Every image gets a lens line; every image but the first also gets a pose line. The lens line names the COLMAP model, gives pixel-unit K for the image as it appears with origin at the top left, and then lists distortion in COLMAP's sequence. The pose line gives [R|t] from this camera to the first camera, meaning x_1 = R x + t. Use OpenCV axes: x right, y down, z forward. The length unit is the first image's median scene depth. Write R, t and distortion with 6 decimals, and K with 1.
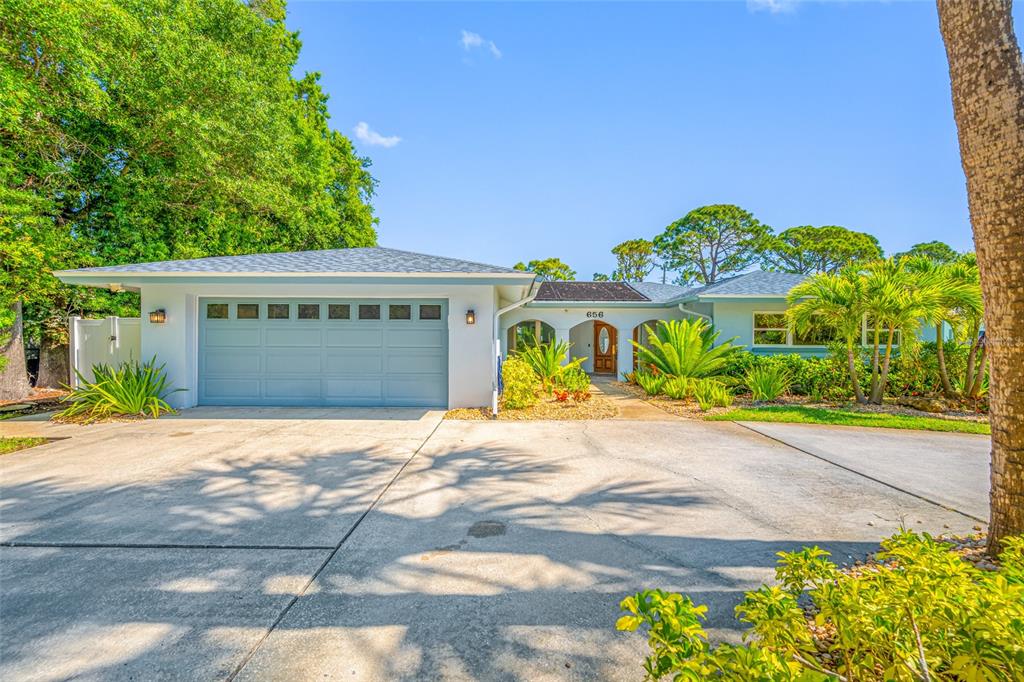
lens RADIAL K [[404.8, 0, 515.9], [0, 404.8, 339.4], [0, 0, 1]] dist [-0.000570, -0.000296]
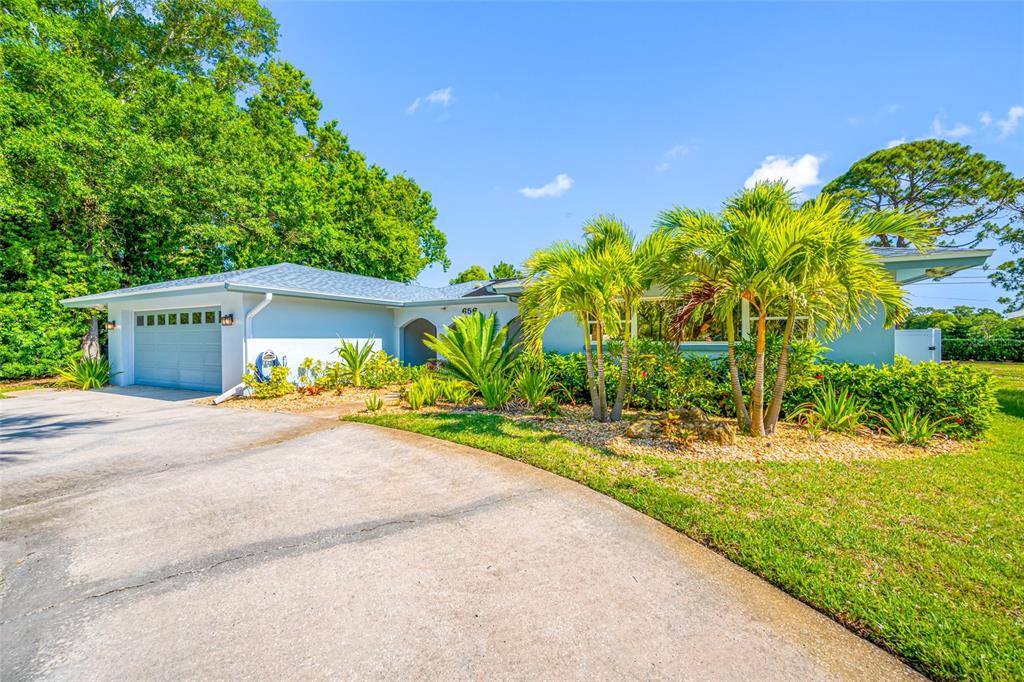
lens RADIAL K [[404.8, 0, 509.4], [0, 404.8, 339.3], [0, 0, 1]] dist [-0.000570, -0.000296]
pose [[0.891603, -0.004191, -0.452799, 1.159552], [0.006934, 0.999966, 0.004399, 0.000930], [0.452765, -0.007062, 0.891602, 0.308933]]
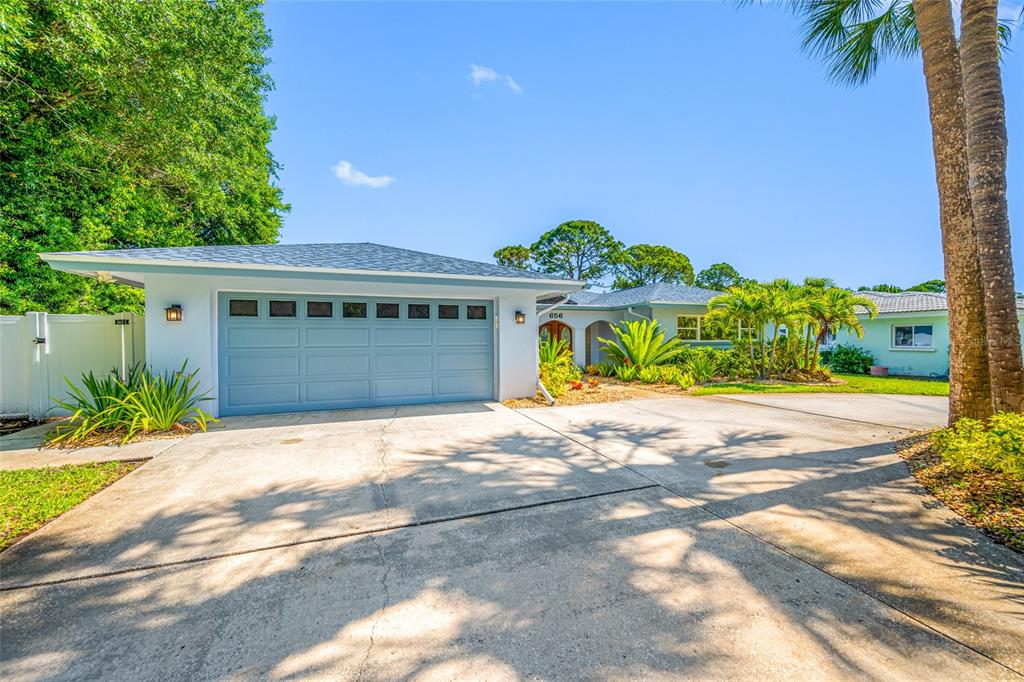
lens RADIAL K [[404.8, 0, 518.5], [0, 404.8, 340.2], [0, 0, 1]] dist [-0.000570, -0.000296]
pose [[0.932764, -0.011594, 0.360301, -0.515658], [0.010712, 0.999933, 0.004446, 0.002969], [-0.360329, -0.000287, 0.932825, -0.045486]]
